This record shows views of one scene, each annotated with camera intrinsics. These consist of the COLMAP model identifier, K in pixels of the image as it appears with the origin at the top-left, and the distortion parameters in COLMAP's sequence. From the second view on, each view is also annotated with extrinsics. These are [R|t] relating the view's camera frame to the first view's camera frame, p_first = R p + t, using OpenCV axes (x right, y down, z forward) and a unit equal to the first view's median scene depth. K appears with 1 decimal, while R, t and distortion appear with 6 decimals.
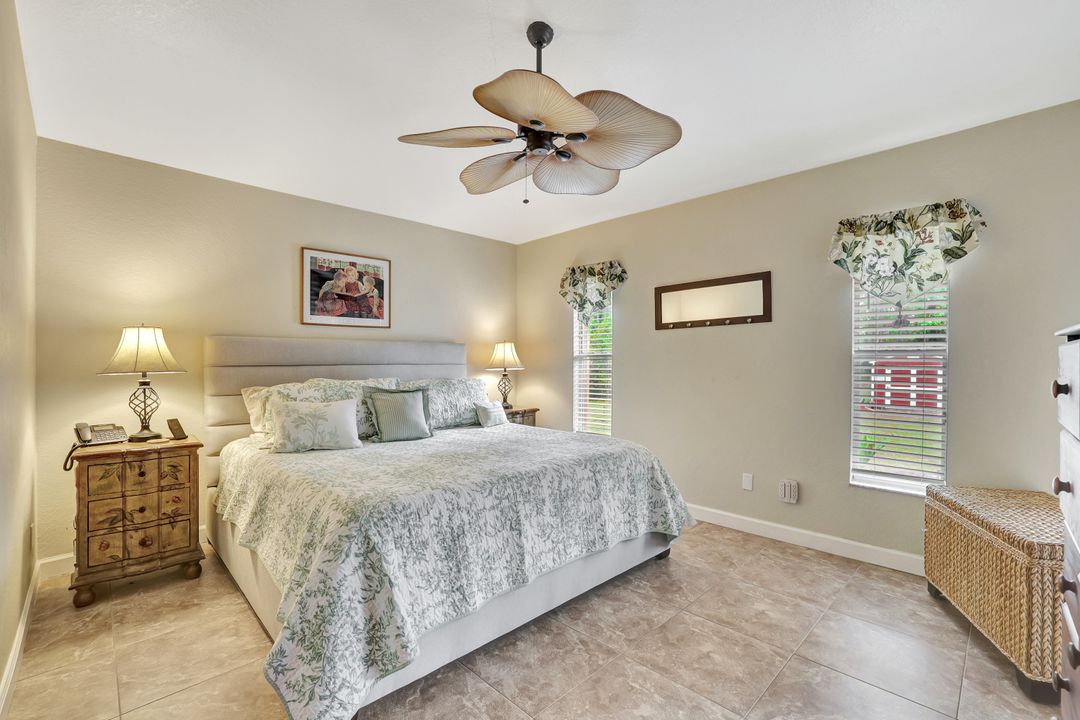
lens RADIAL K [[479.8, 0, 545.2], [0, 479.8, 354.4], [0, 0, 1]] dist [-0.019132, -0.000323]
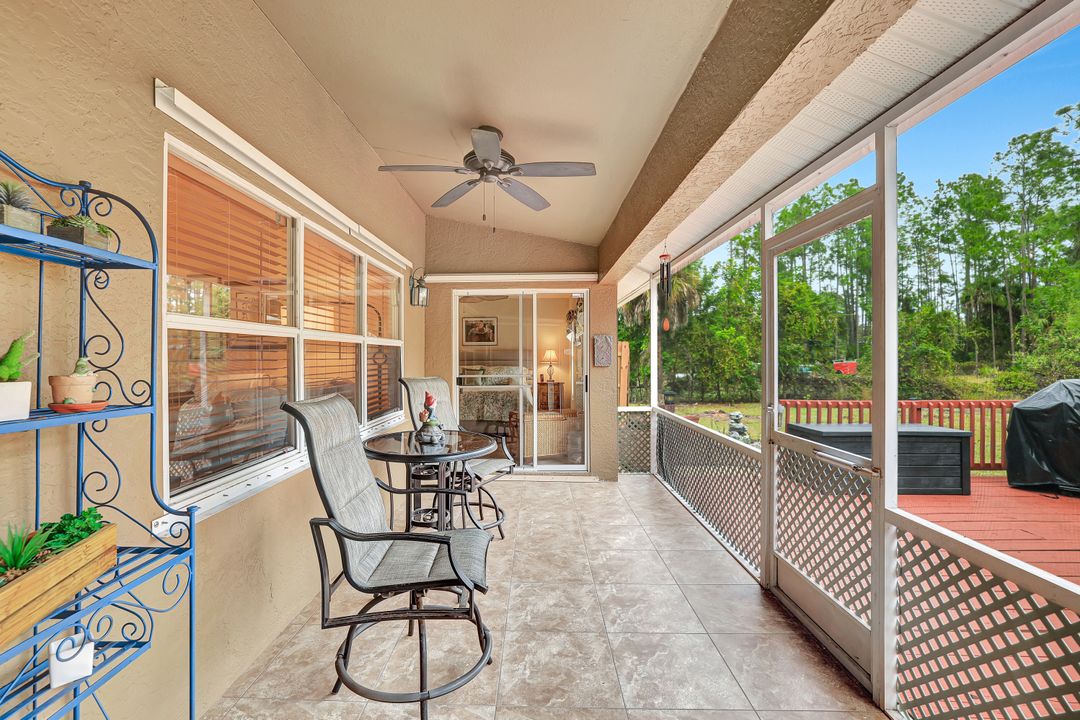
lens RADIAL K [[465.5, 0, 527.4], [0, 465.5, 354.2], [0, 0, 1]] dist [-0.018749, 0.000305]
pose [[0.707816, -0.016111, -0.706213, 1.527155], [0.009111, 0.999865, -0.013678, 0.023872], [0.706338, 0.003247, 0.707867, -0.582765]]
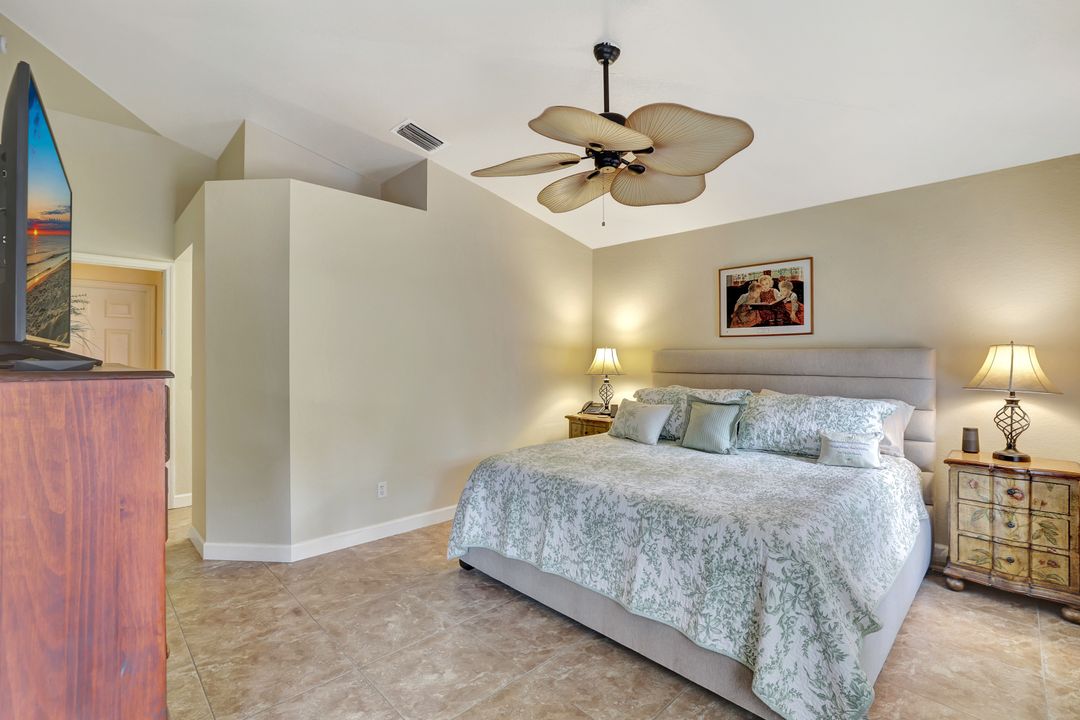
lens RADIAL K [[479.8, 0, 545.2], [0, 479.8, 354.4], [0, 0, 1]] dist [-0.019132, -0.000323]
pose [[0.018558, -0.019980, -0.999628, 0.567753], [-0.005635, 0.999782, -0.020088, 0.001140], [0.999812, 0.006006, 0.018441, 0.533053]]
